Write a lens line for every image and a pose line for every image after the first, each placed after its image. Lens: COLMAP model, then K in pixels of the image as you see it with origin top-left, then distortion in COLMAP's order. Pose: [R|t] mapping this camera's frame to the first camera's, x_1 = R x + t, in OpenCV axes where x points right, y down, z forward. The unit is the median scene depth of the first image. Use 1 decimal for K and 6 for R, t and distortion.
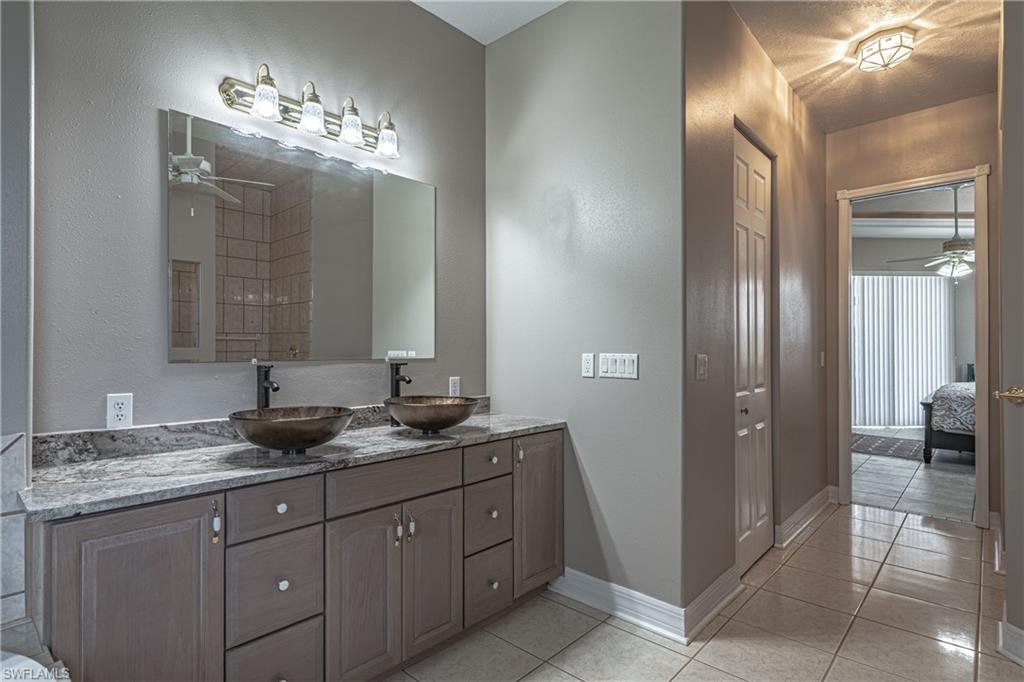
lens RADIAL K [[504.1, 0, 504.6], [0, 504.1, 346.1], [0, 0, 1]] dist [-0.003832, -0.000176]
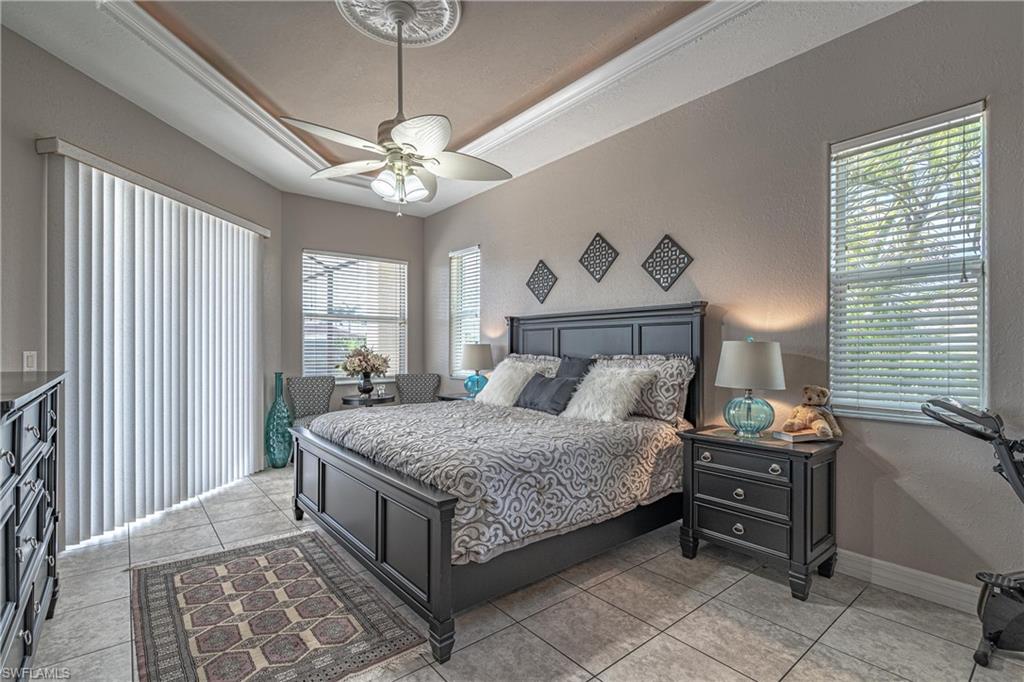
lens RADIAL K [[466.8, 0, 505.1], [0, 466.8, 345.0], [0, 0, 1]] dist [-0.003870, 0.000928]
pose [[0.113720, 0.004696, 0.993502, 0.368928], [-0.008691, 0.999955, -0.003731, 0.000547], [-0.993475, -0.008210, 0.113756, 0.672795]]
